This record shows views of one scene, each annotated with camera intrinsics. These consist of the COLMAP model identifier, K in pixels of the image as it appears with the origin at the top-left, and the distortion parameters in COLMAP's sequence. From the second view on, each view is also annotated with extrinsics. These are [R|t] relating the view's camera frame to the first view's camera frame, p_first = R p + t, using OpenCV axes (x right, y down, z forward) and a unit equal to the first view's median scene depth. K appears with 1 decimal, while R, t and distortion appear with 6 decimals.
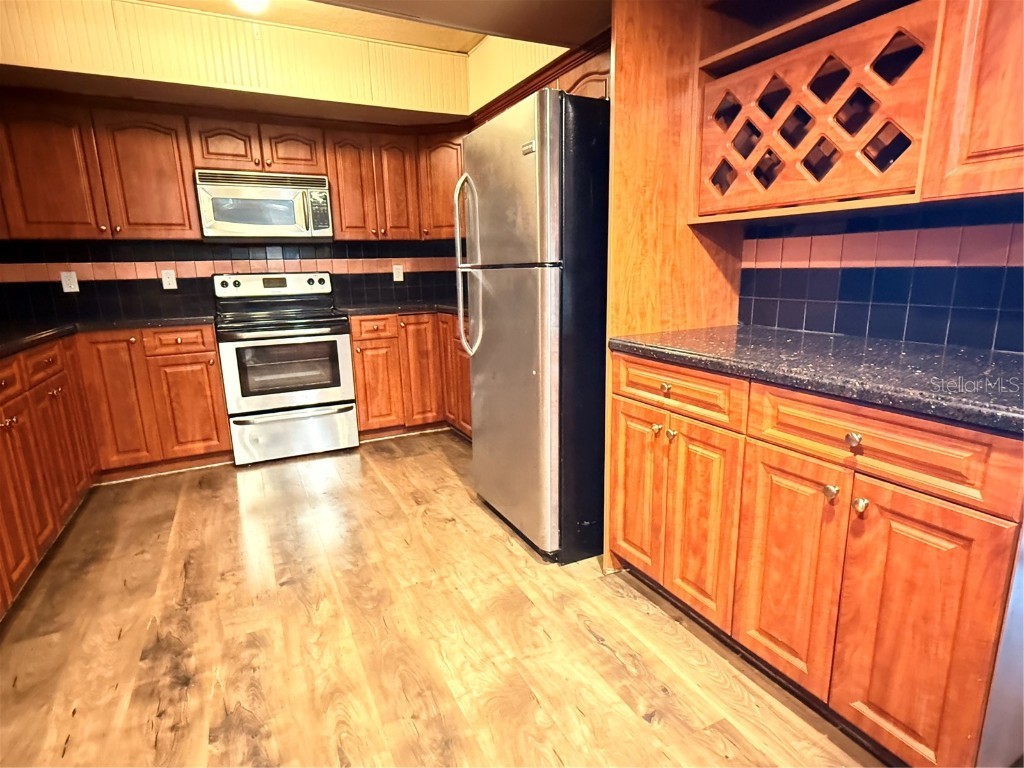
lens RADIAL K [[544.7, 0, 512.6], [0, 544.7, 386.0], [0, 0, 1]] dist [-0.000576, 0.001728]
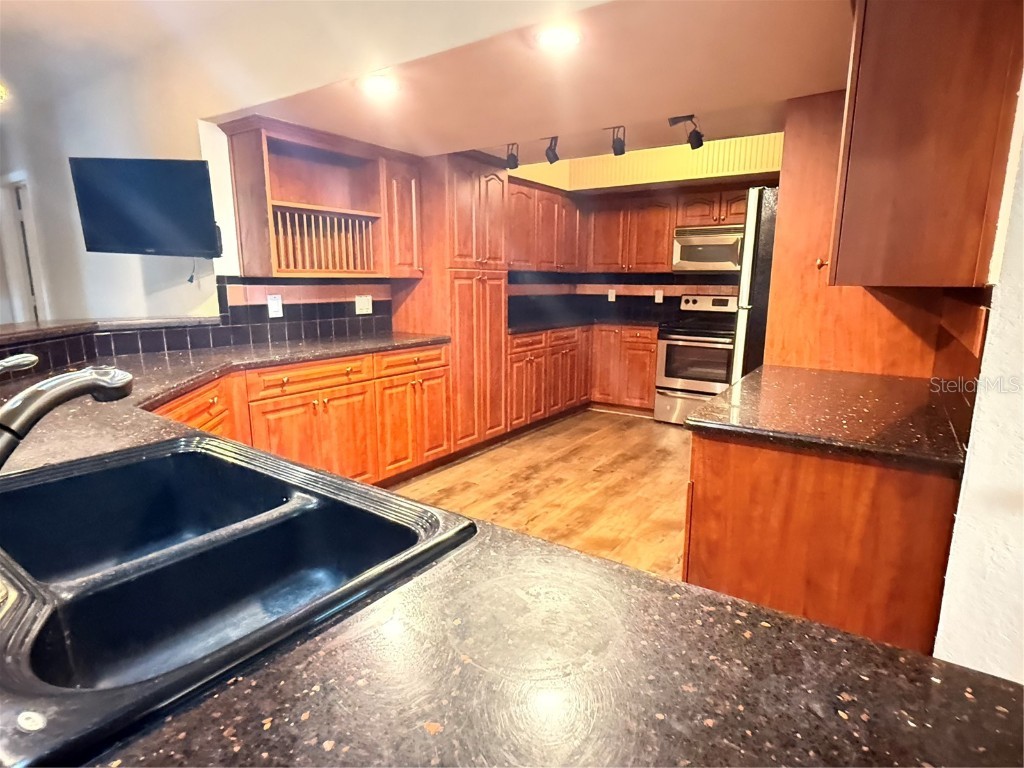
lens RADIAL K [[544.7, 0, 515.4], [0, 544.7, 384.2], [0, 0, 1]] dist [-0.000576, 0.001728]
pose [[0.473708, 0.192549, -0.859375, 0.936416], [-0.204593, 0.973170, 0.105269, -0.051700], [0.856588, 0.125956, 0.500392, -0.168930]]
